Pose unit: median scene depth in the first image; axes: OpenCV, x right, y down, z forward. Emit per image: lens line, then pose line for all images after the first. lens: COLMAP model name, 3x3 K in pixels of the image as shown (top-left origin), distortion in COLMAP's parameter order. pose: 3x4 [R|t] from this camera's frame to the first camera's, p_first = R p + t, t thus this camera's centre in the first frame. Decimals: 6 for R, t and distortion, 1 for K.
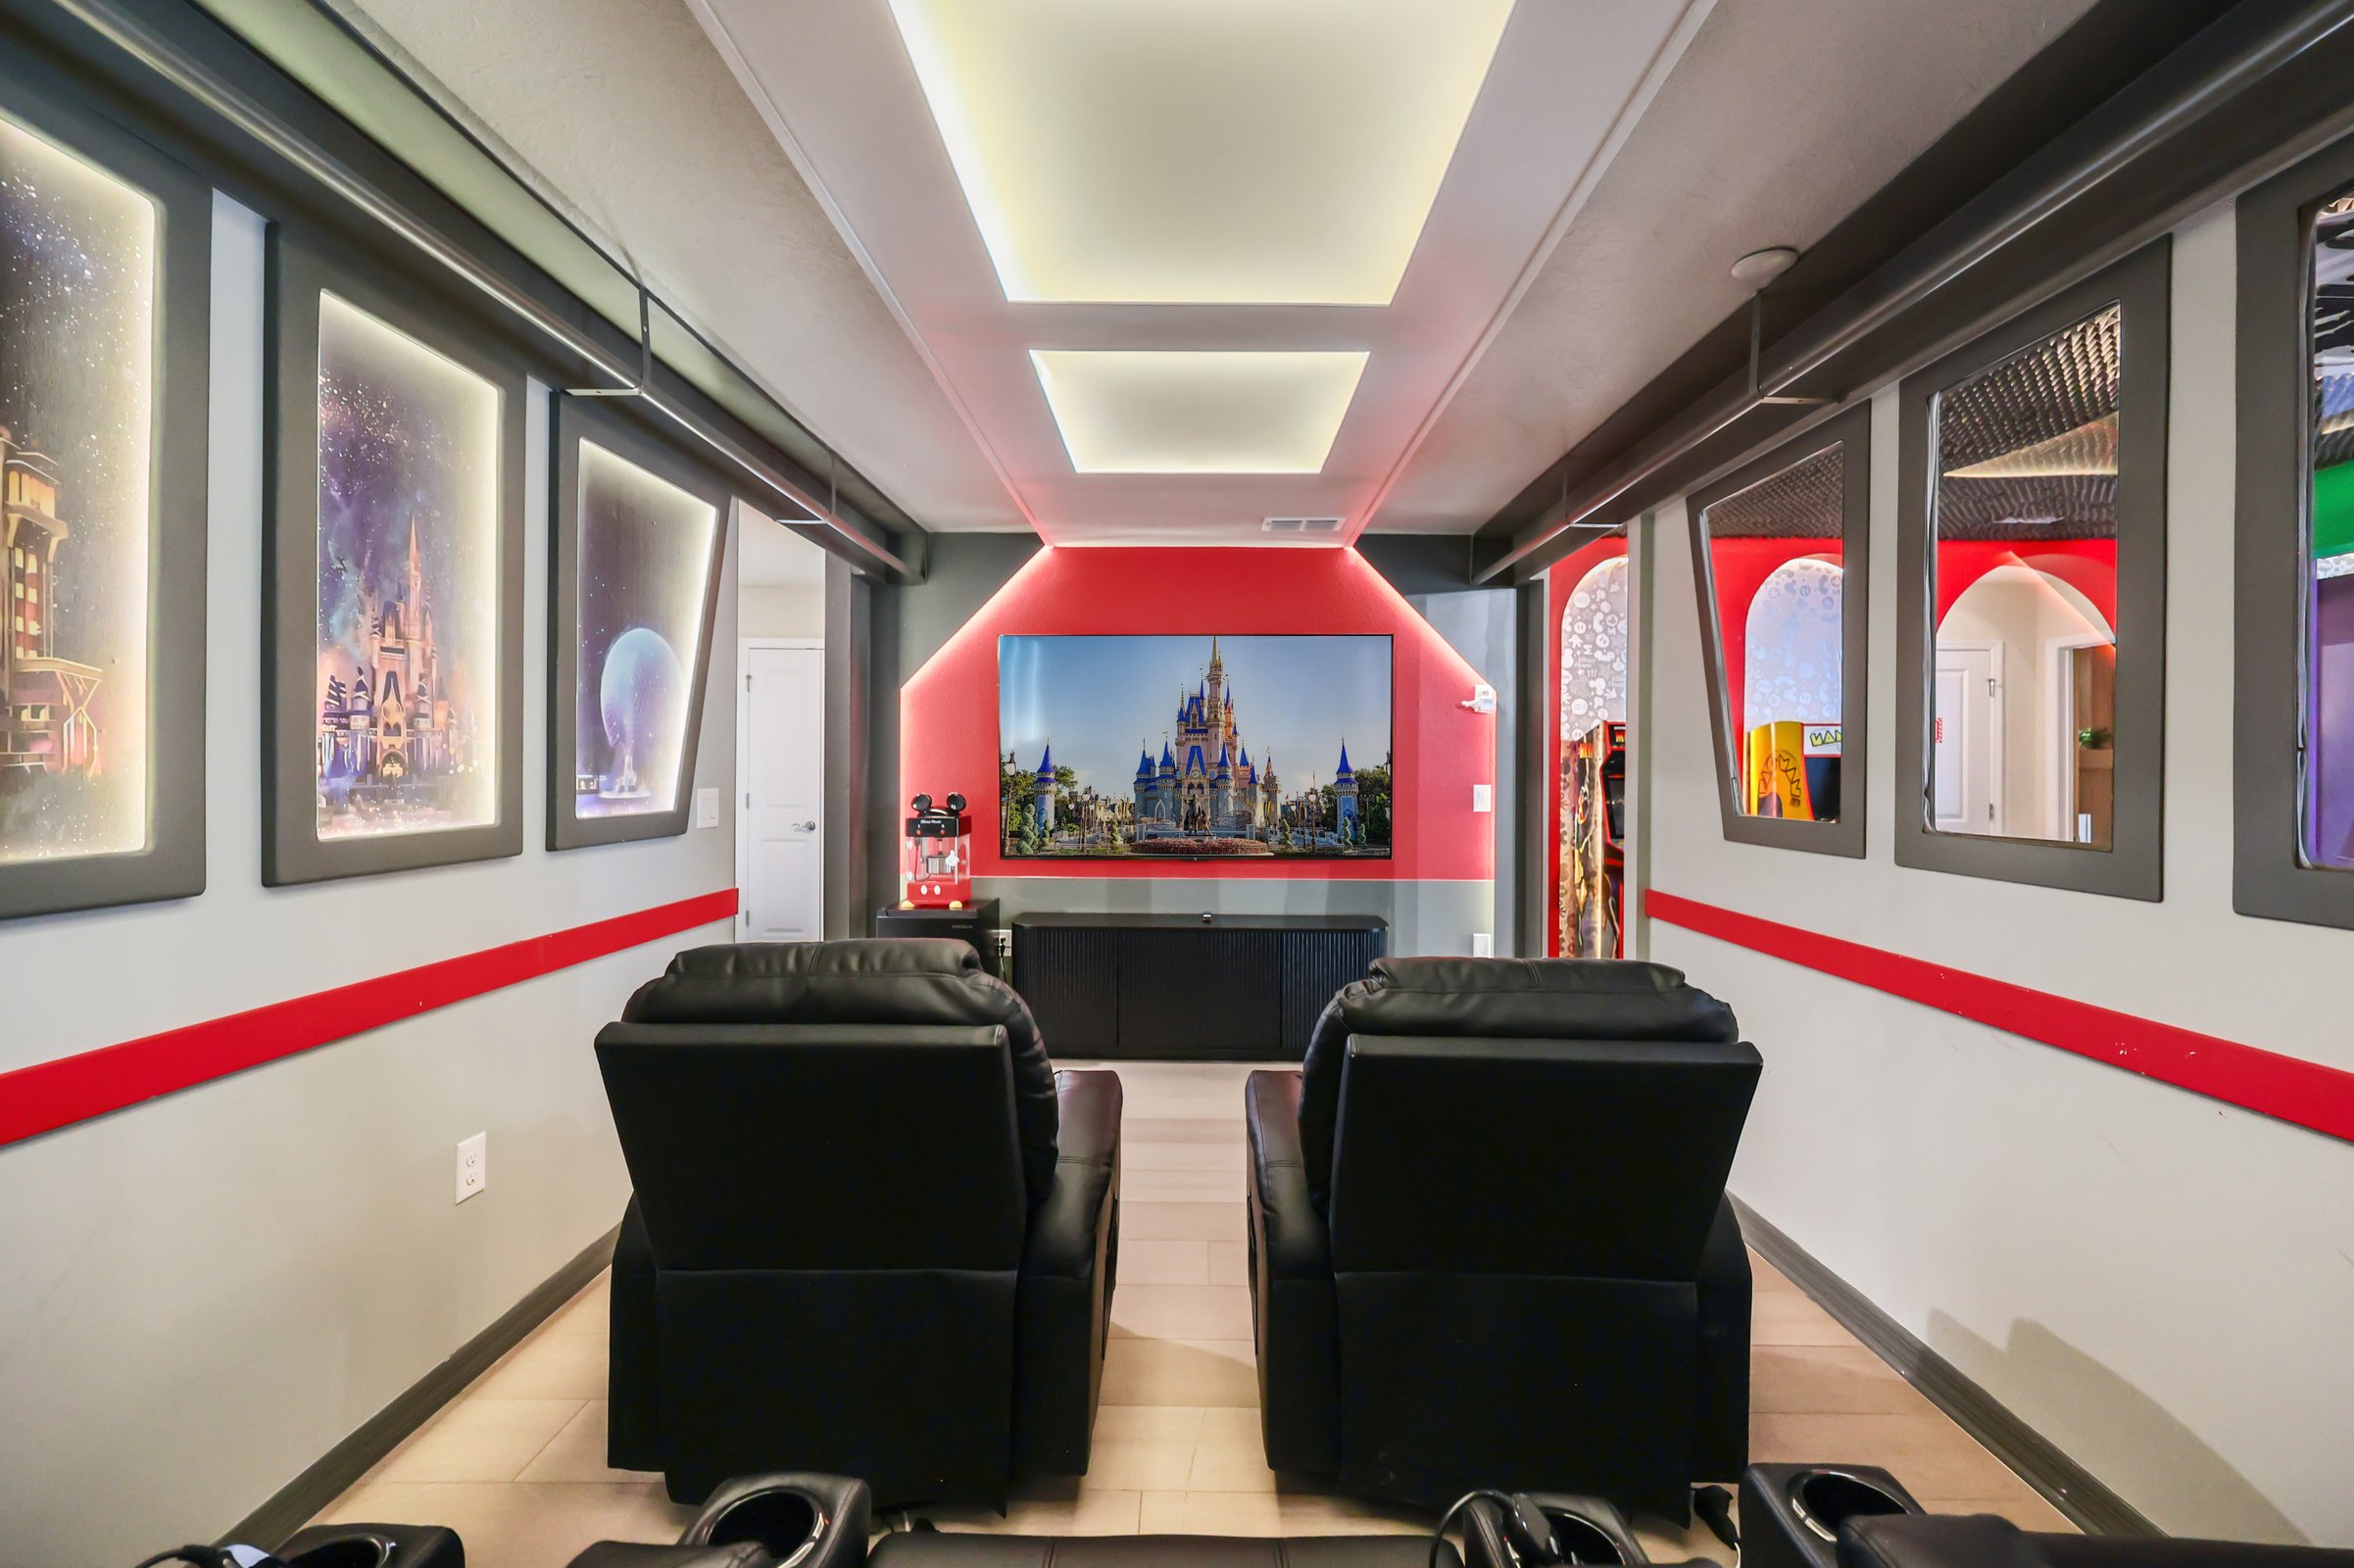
lens RADIAL K [[969.3, 0, 1178.2], [0, 969.3, 785.3], [0, 0, 1]] dist [0.002215, -0.000567]
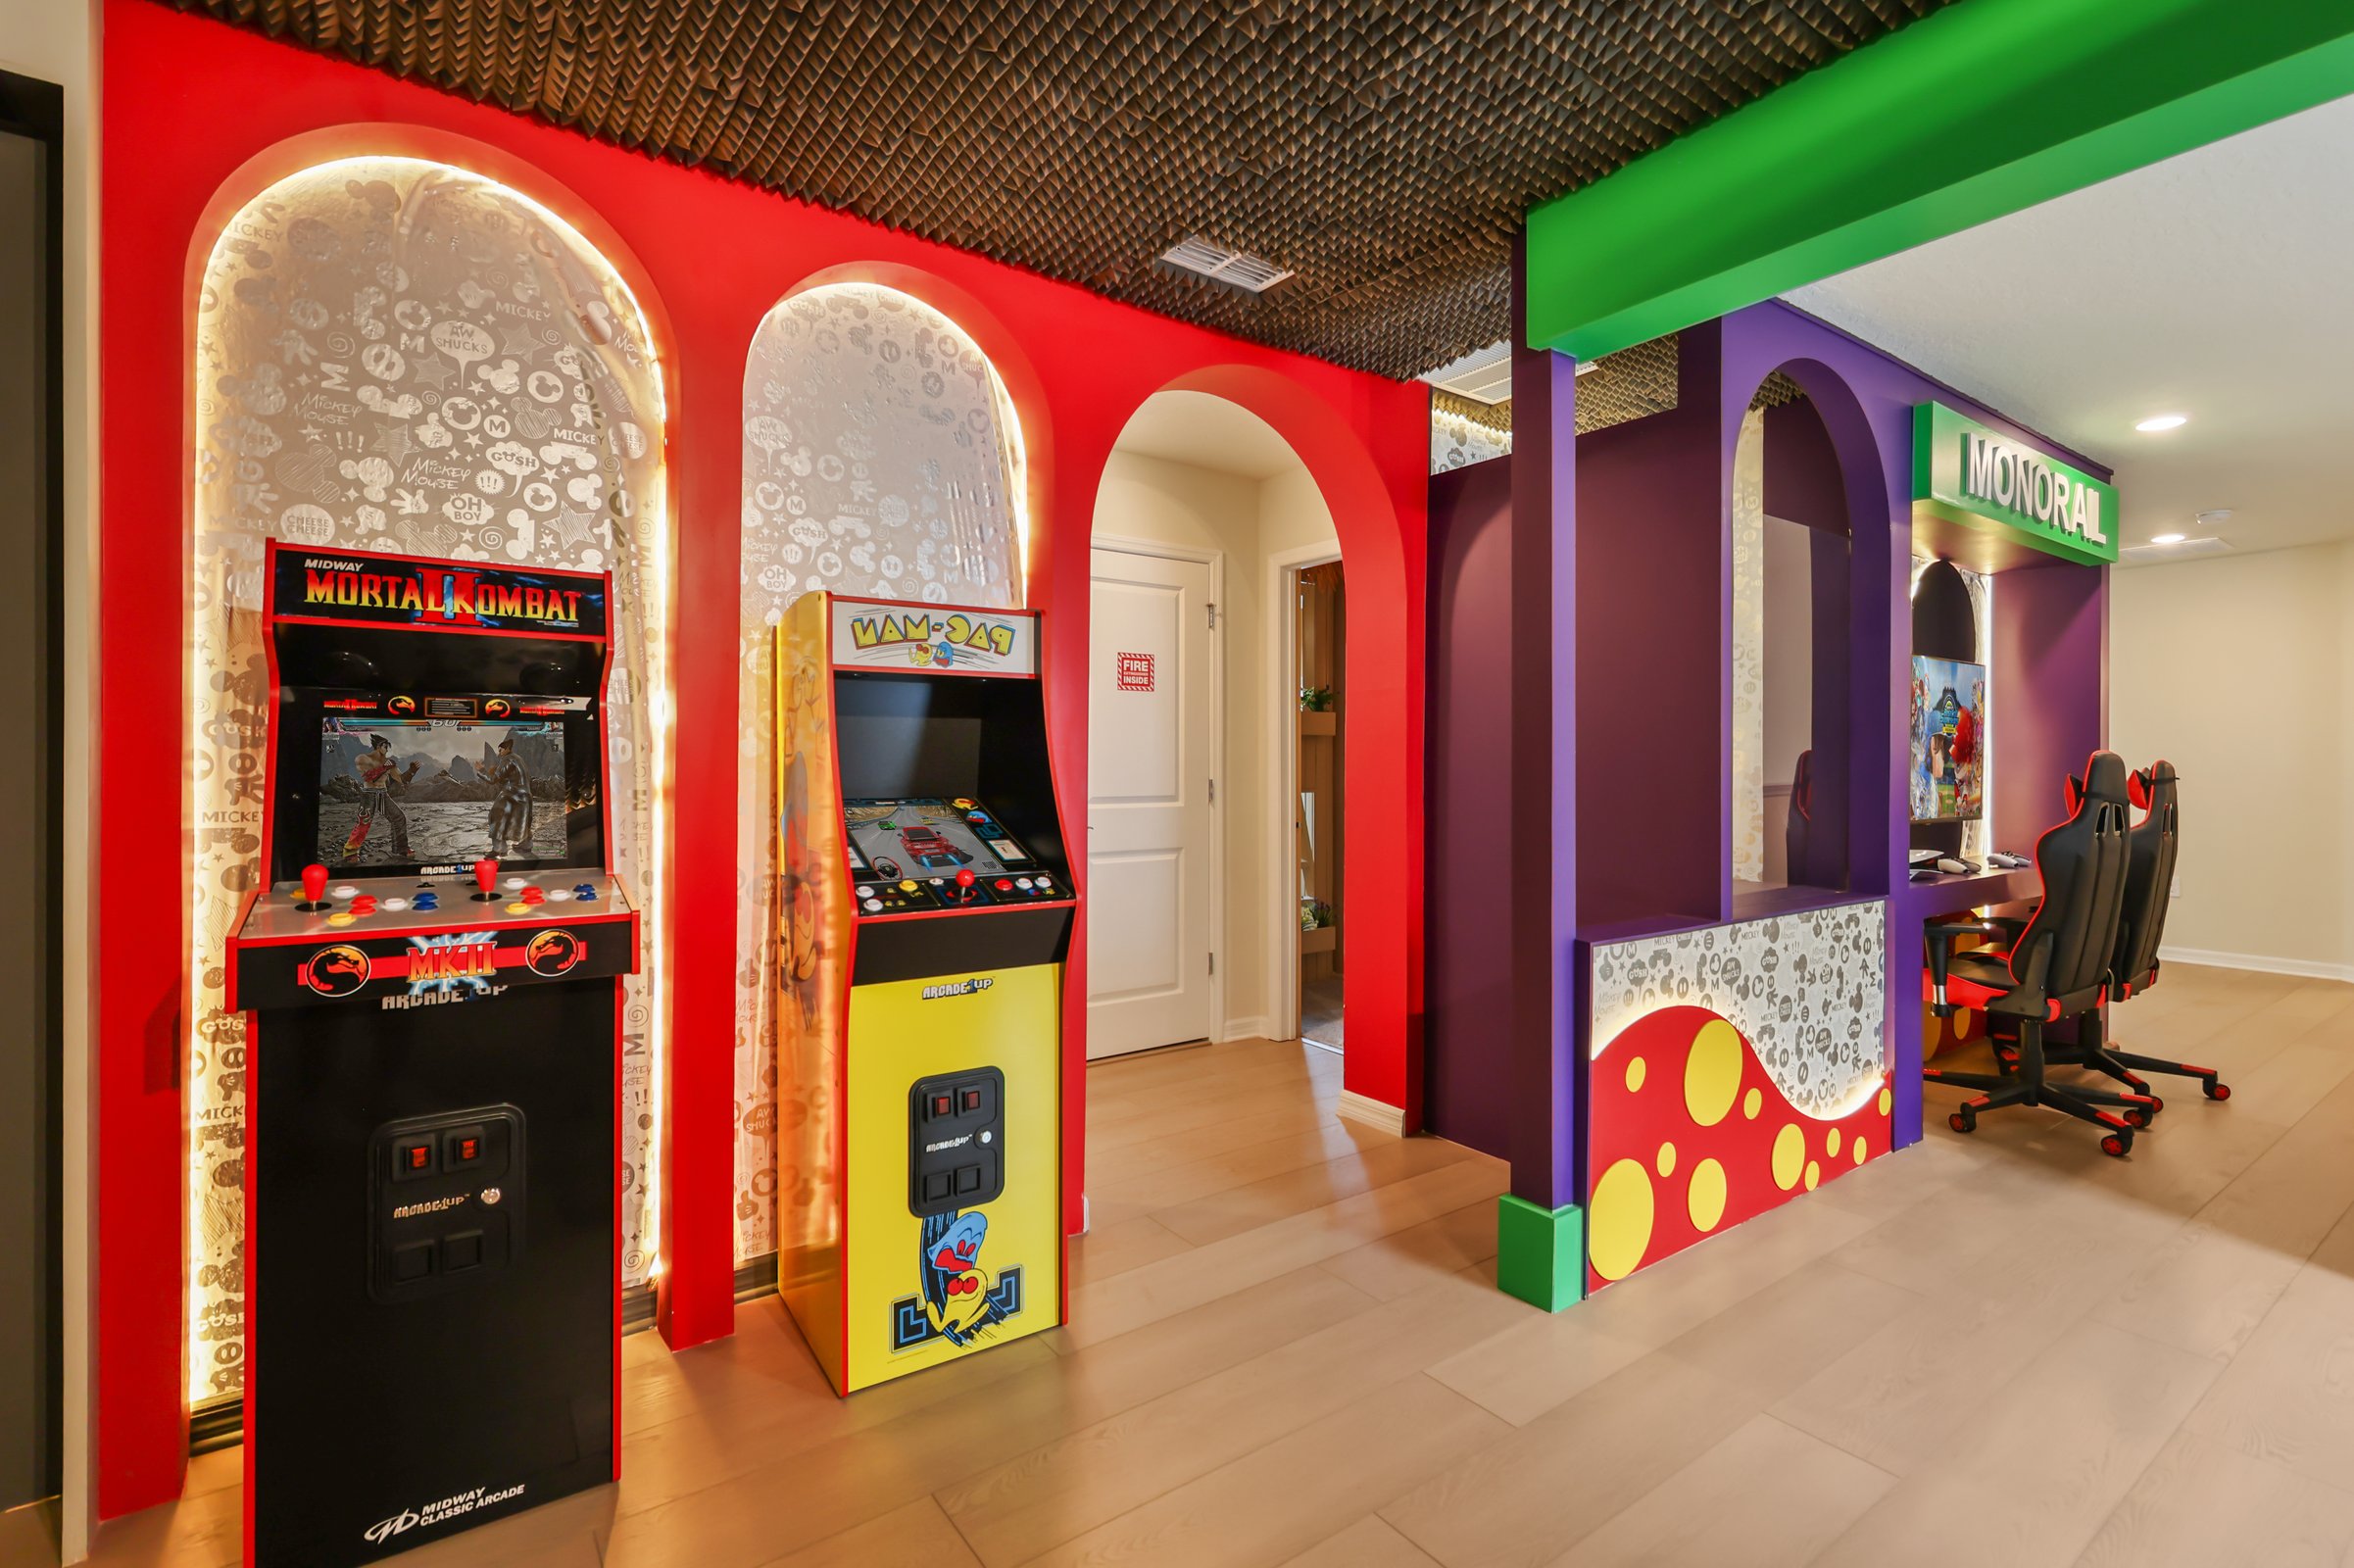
lens RADIAL K [[1072.6, 0, 1179.7], [0, 1072.6, 768.3], [0, 0, 1]] dist [-0.003124, -0.000467]
pose [[0.809356, -0.003413, 0.587308, 0.442372], [0.006932, 0.999969, -0.003741, 0.016882], [-0.587277, 0.007099, 0.809355, 0.468034]]
